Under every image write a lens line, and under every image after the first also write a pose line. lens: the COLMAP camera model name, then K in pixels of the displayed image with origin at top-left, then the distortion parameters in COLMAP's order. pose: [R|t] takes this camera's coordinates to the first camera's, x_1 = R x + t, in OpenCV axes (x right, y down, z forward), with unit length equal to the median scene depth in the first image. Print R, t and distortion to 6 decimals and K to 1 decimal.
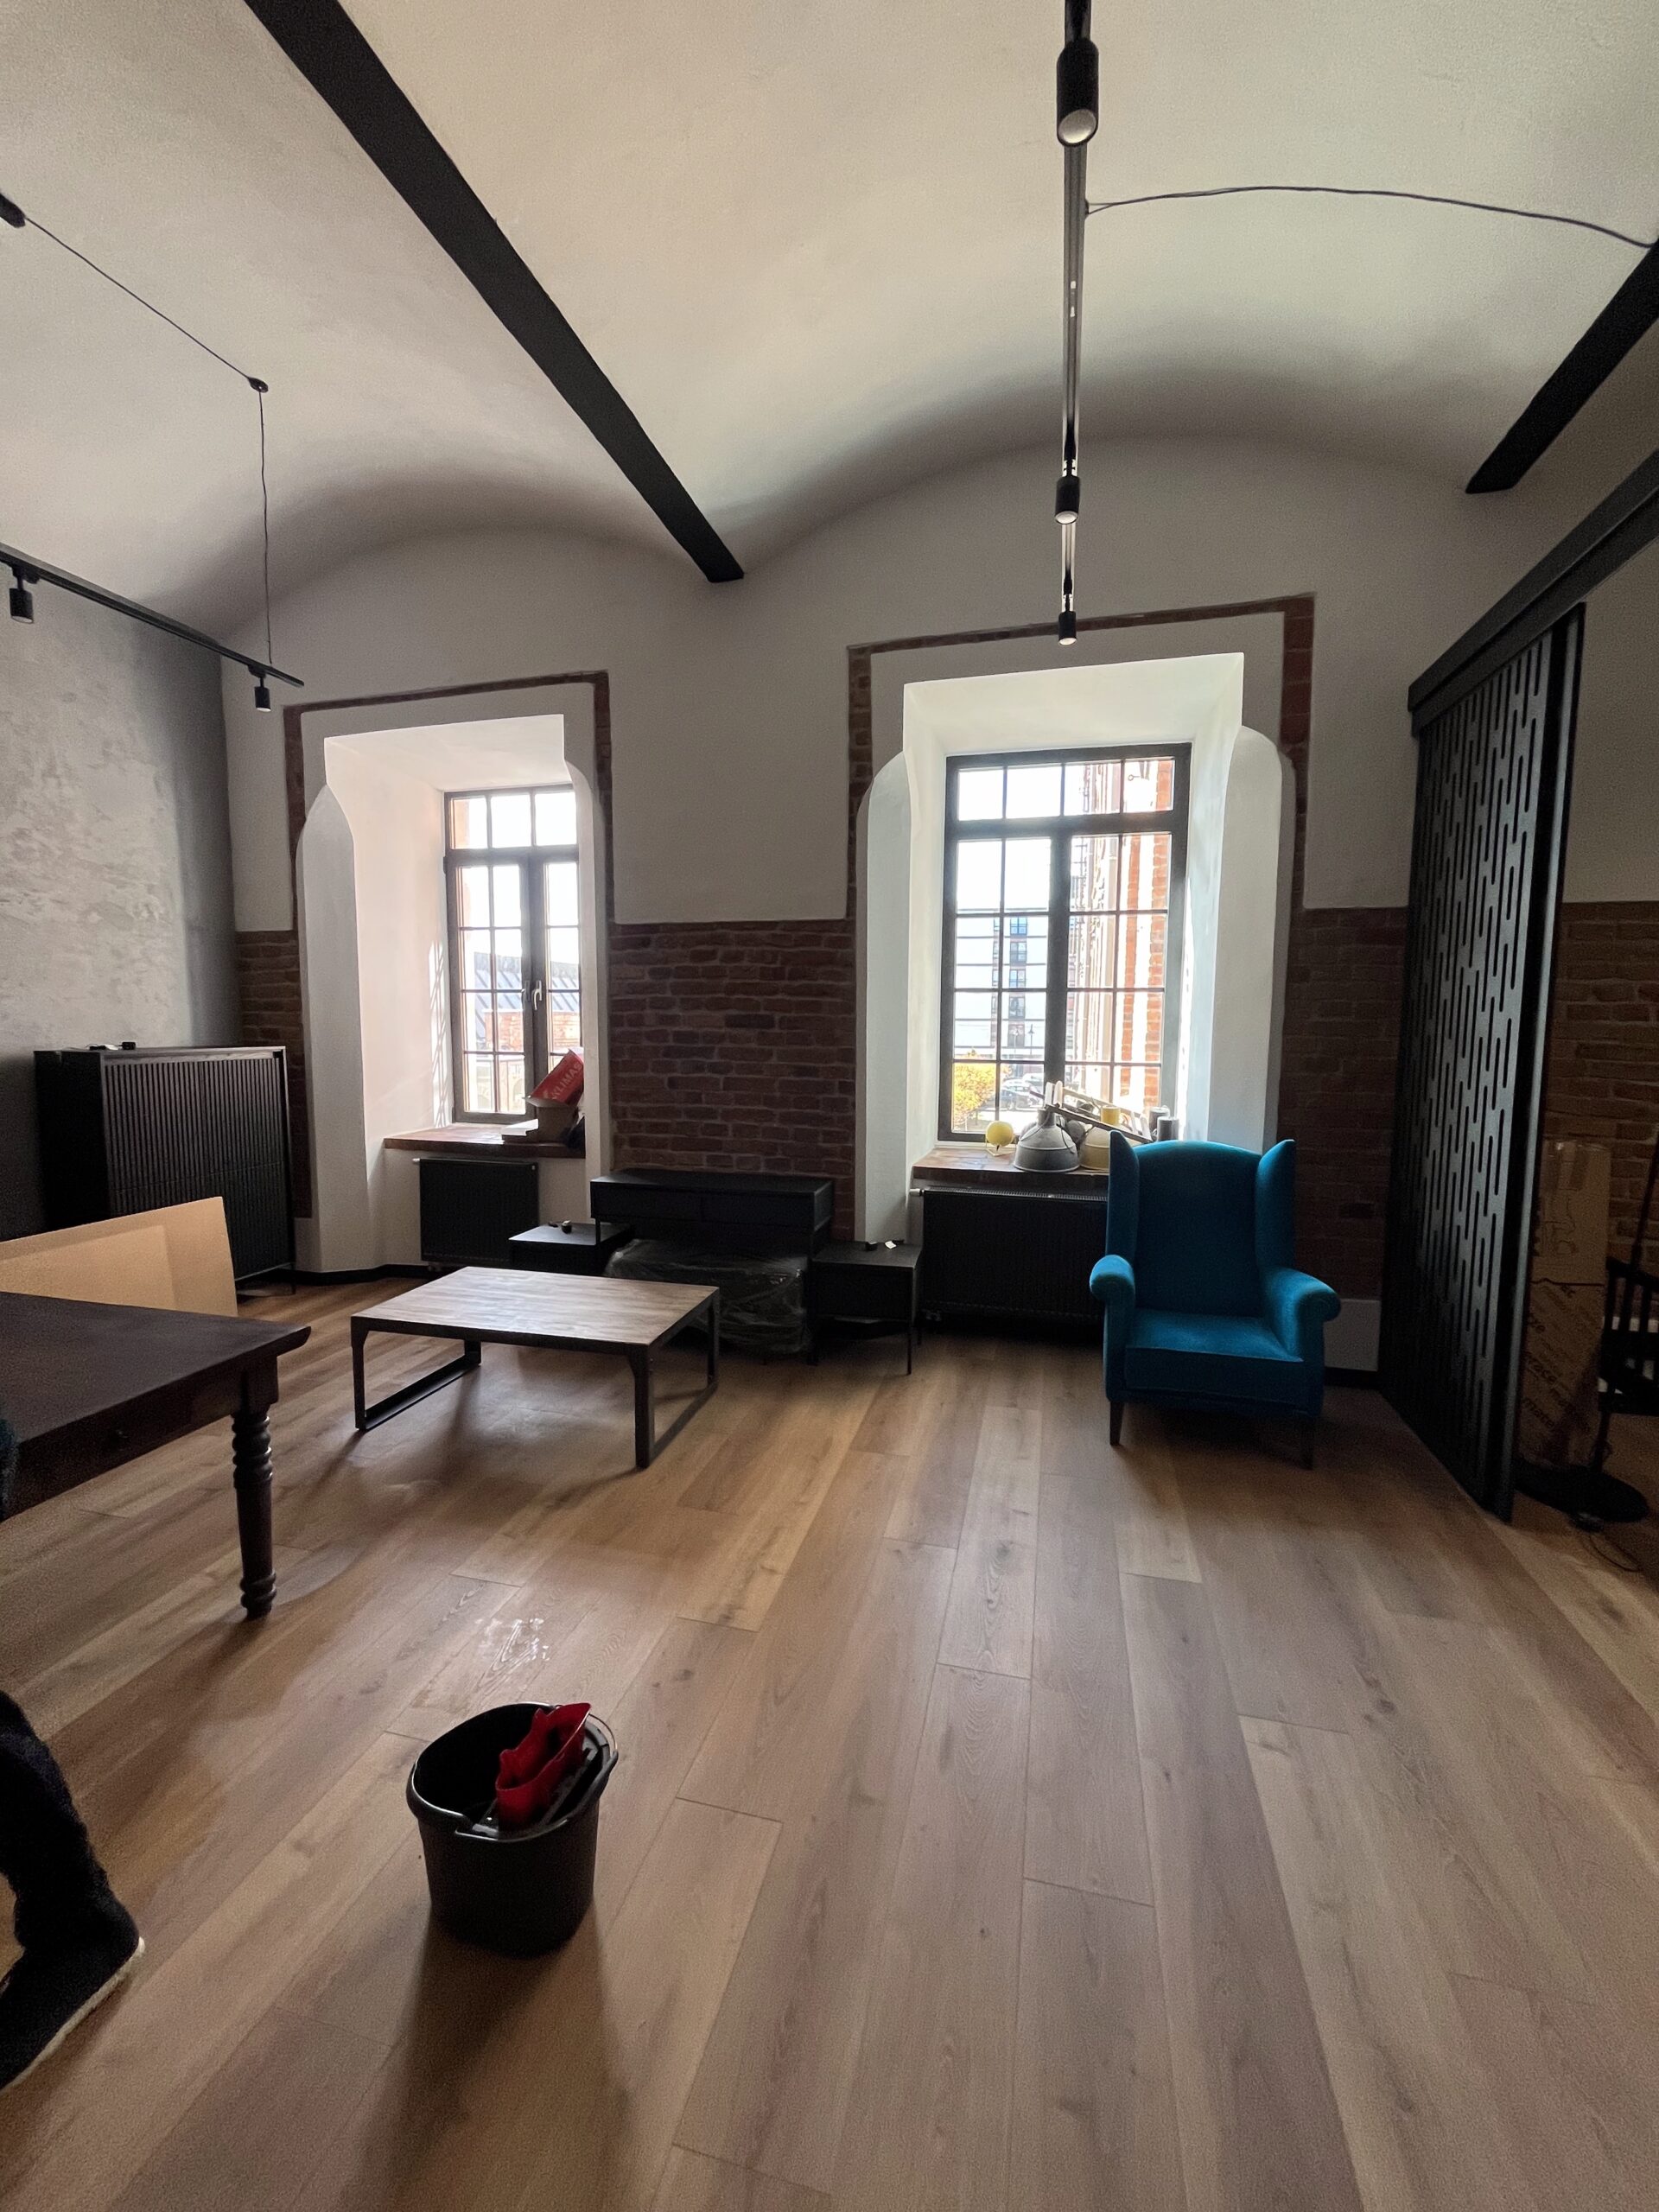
lens RADIAL K [[888.7, 0, 836.7], [0, 888.7, 1104.4], [0, 0, 1]] dist [-0.005074, 0.000440]
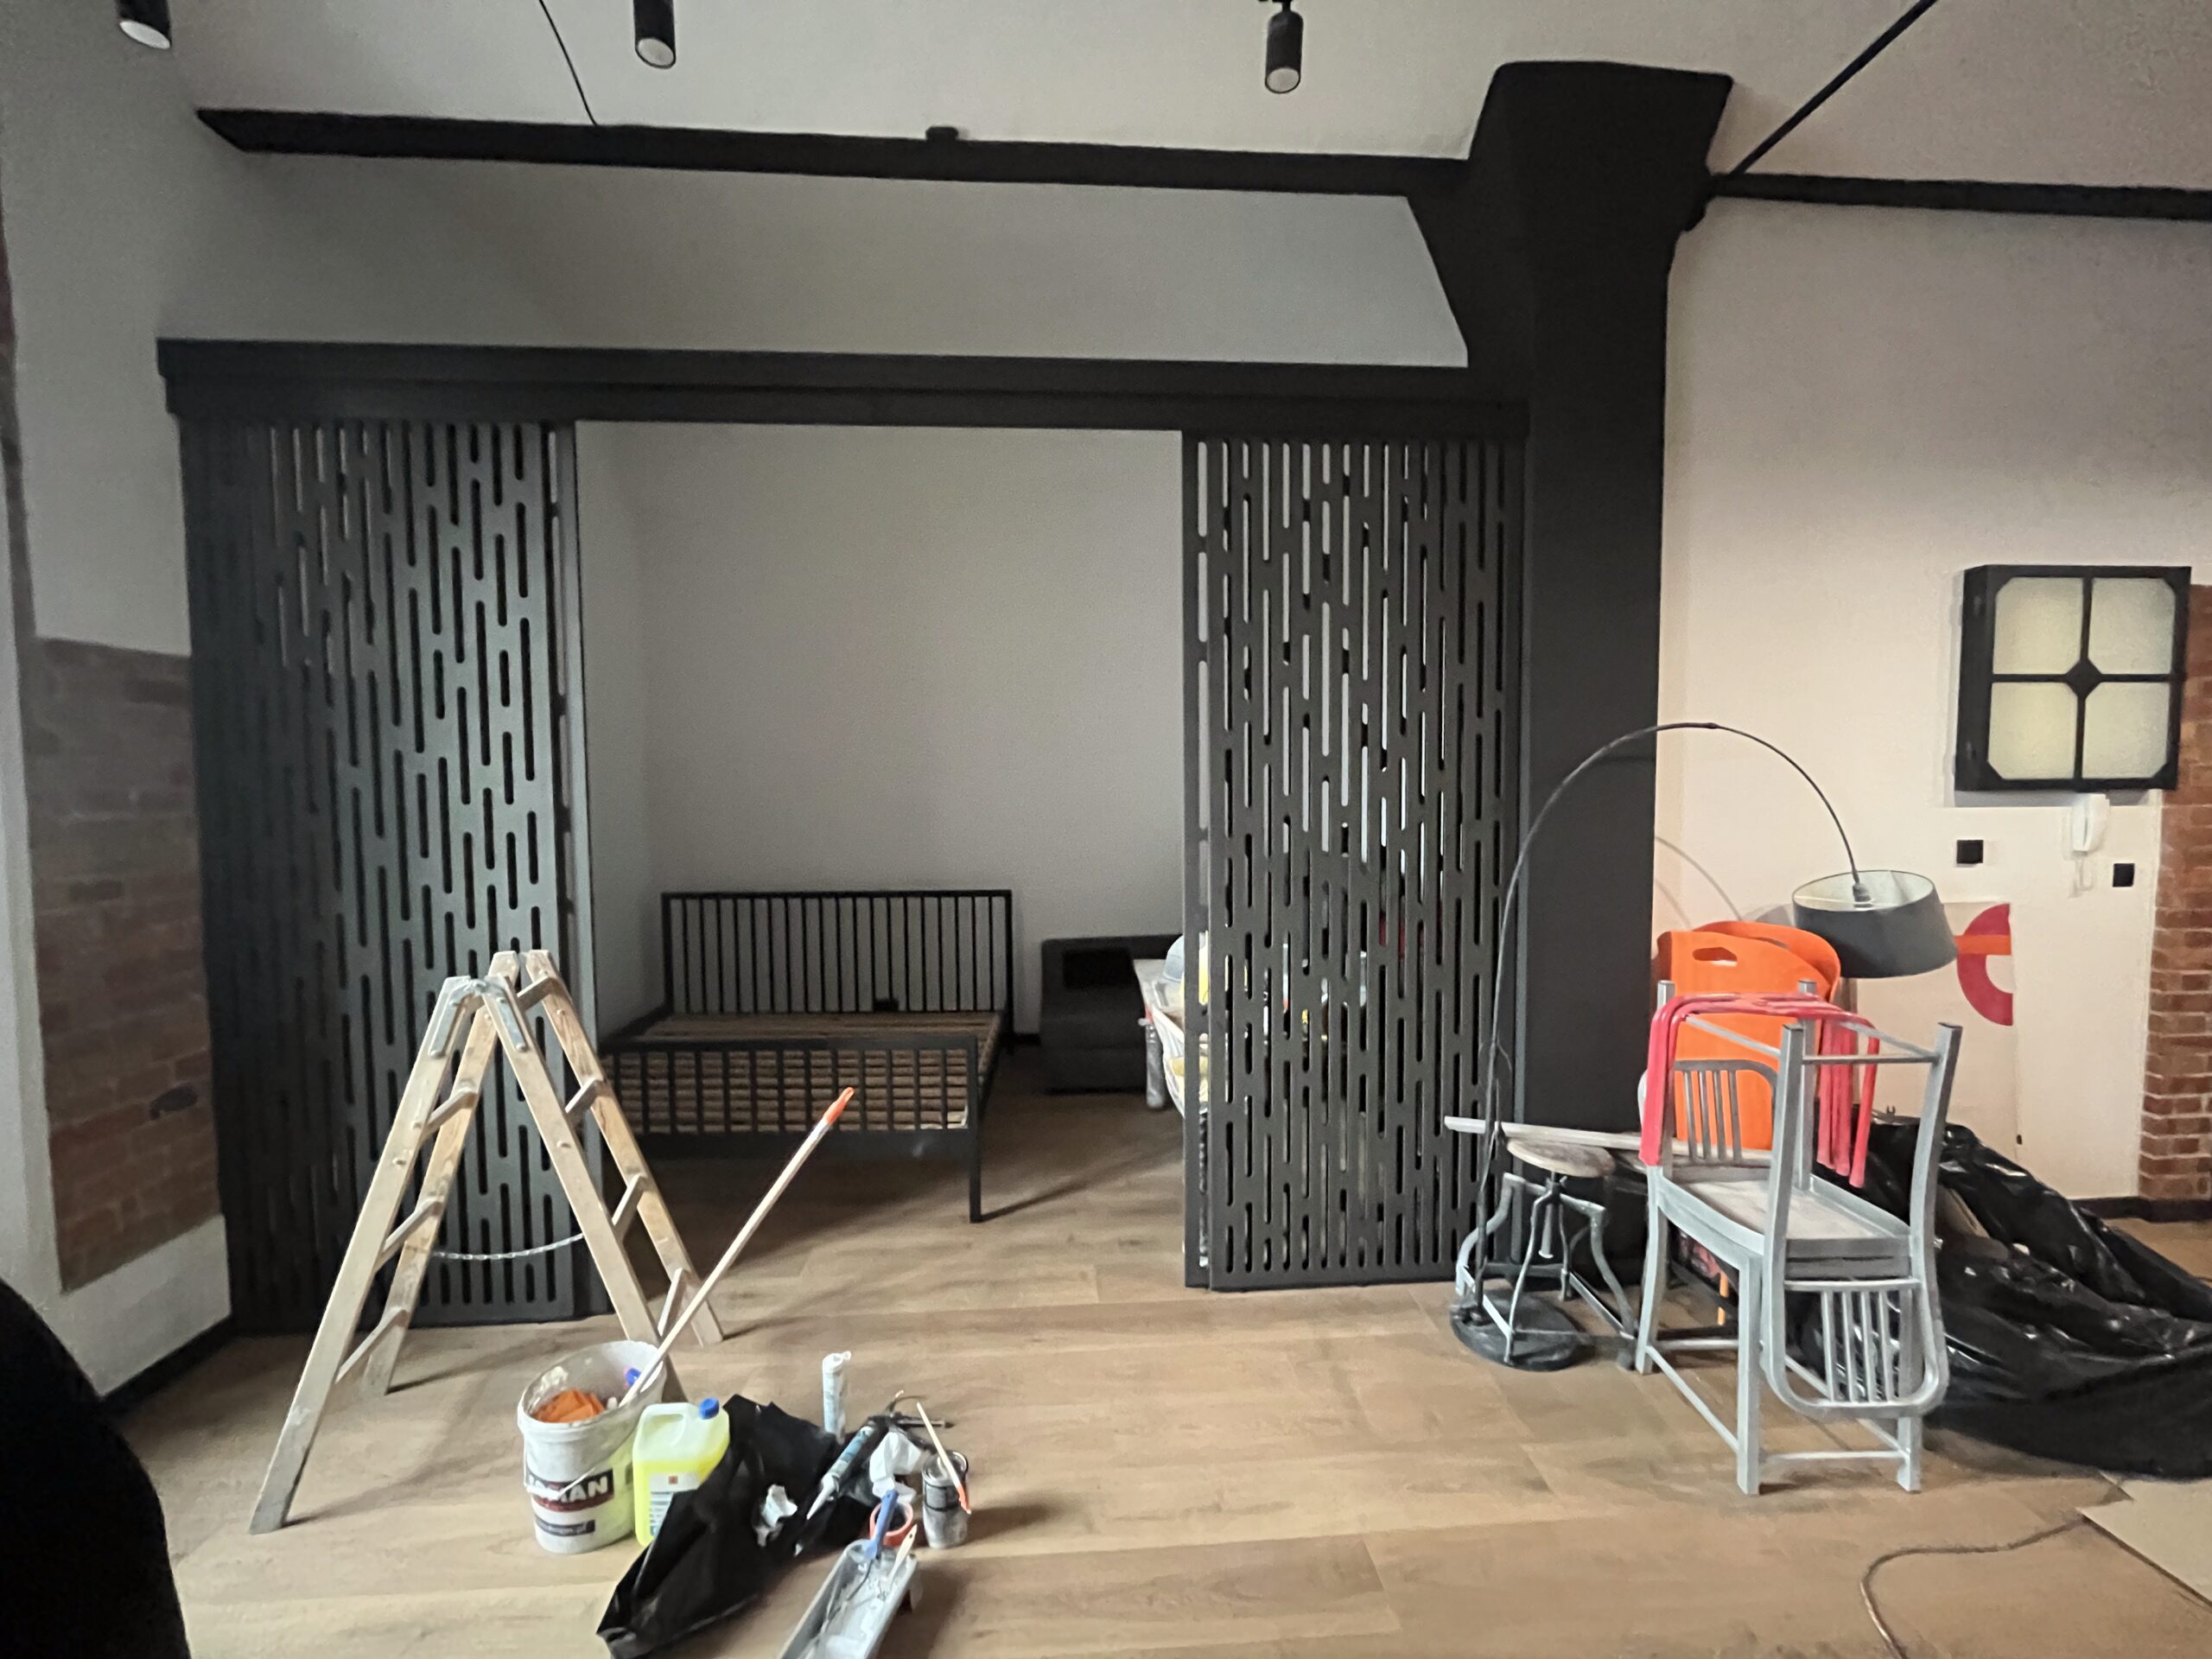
lens RADIAL K [[906.3, 0, 1111.2], [0, 906.3, 827.5], [0, 0, 1]] dist [-0.002664, 0.000086]
pose [[-0.302504, -0.056002, 0.951501, -0.226571], [0.095124, 0.991515, 0.088599, -0.066663], [-0.948389, 0.117312, -0.294610, 0.437113]]
